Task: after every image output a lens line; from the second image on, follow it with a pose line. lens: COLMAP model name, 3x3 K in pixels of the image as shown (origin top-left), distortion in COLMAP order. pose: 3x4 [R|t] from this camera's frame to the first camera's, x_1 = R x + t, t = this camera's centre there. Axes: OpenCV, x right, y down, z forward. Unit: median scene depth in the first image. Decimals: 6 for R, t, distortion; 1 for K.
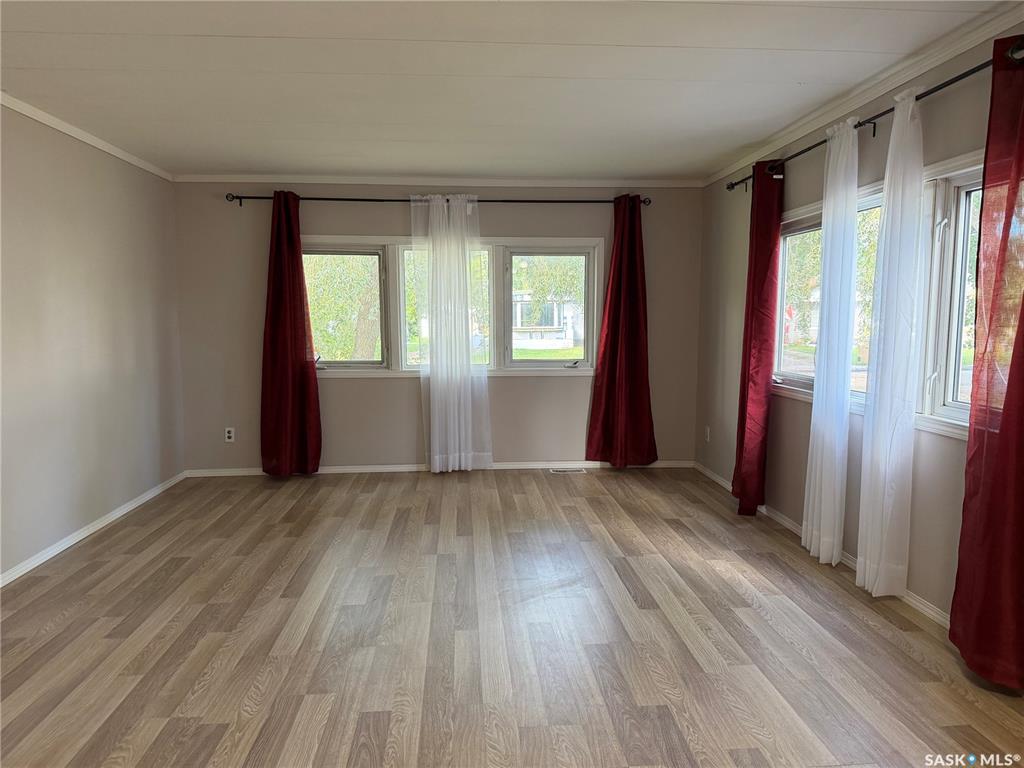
lens RADIAL K [[717.4, 0, 514.3], [0, 717.4, 386.1], [0, 0, 1]] dist [0.060434, -0.083654]
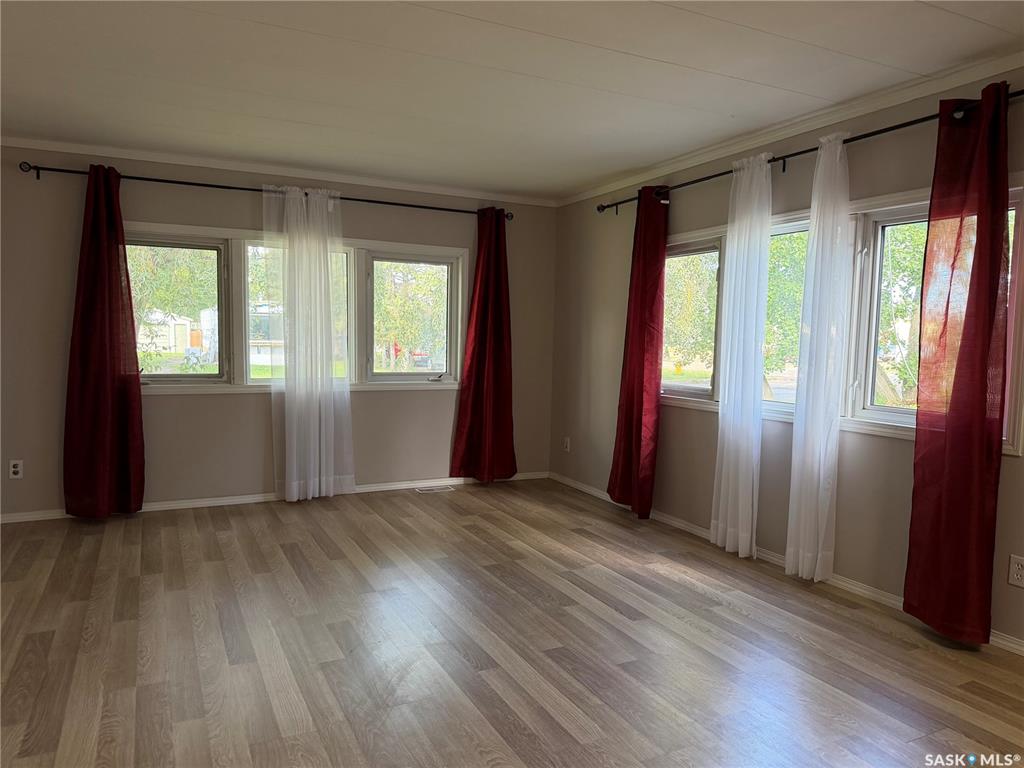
lens RADIAL K [[717.4, 0, 521.1], [0, 717.4, 388.1], [0, 0, 1]] dist [0.060434, -0.083654]
pose [[0.925095, -0.008470, 0.379642, -0.196478], [0.016380, 0.999711, -0.017610, 0.002759], [-0.379383, 0.022510, 0.924966, 0.076940]]
